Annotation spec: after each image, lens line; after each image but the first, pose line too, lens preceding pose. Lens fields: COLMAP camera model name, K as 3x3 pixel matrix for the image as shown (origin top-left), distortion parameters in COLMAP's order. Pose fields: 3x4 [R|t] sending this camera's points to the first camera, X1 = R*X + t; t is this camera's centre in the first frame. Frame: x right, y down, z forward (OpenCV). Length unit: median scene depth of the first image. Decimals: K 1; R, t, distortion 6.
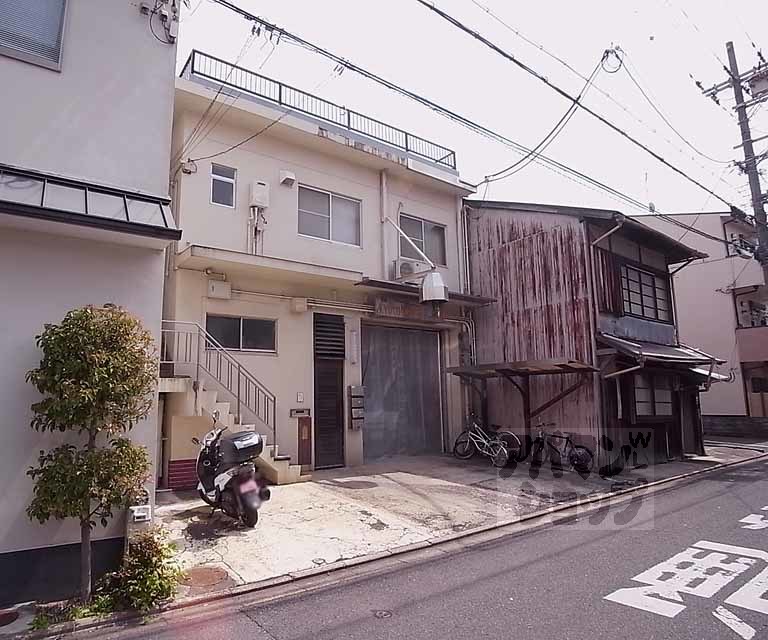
lens RADIAL K [[482.8, 0, 339.2], [0, 482.8, 322.9], [0, 0, 1]] dist [-0.068167, 0.019524]
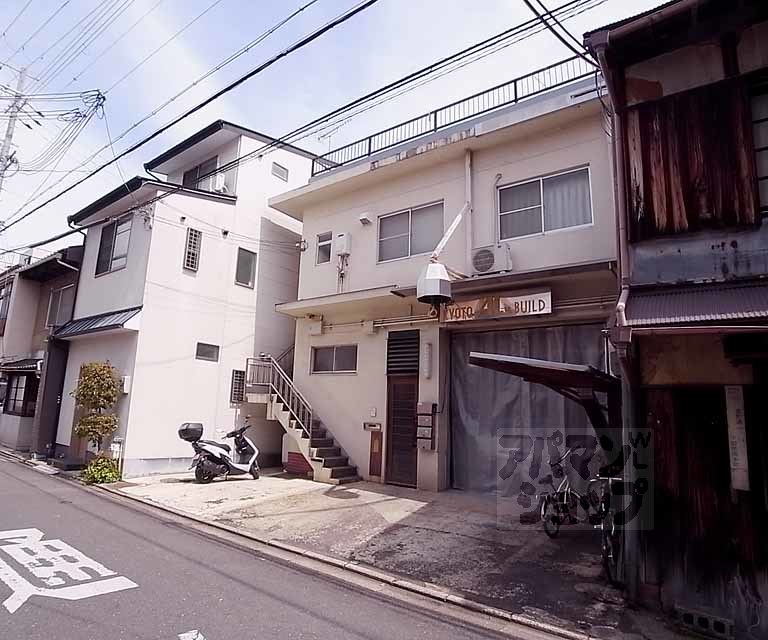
lens RADIAL K [[482.8, 0, 339.2], [0, 482.8, 322.9], [0, 0, 1]] dist [-0.068167, 0.019524]
pose [[0.263855, -0.155127, -0.952006, 0.912858], [0.091287, 0.986569, -0.135458, 0.090645], [0.960233, -0.051165, 0.274473, 0.605977]]
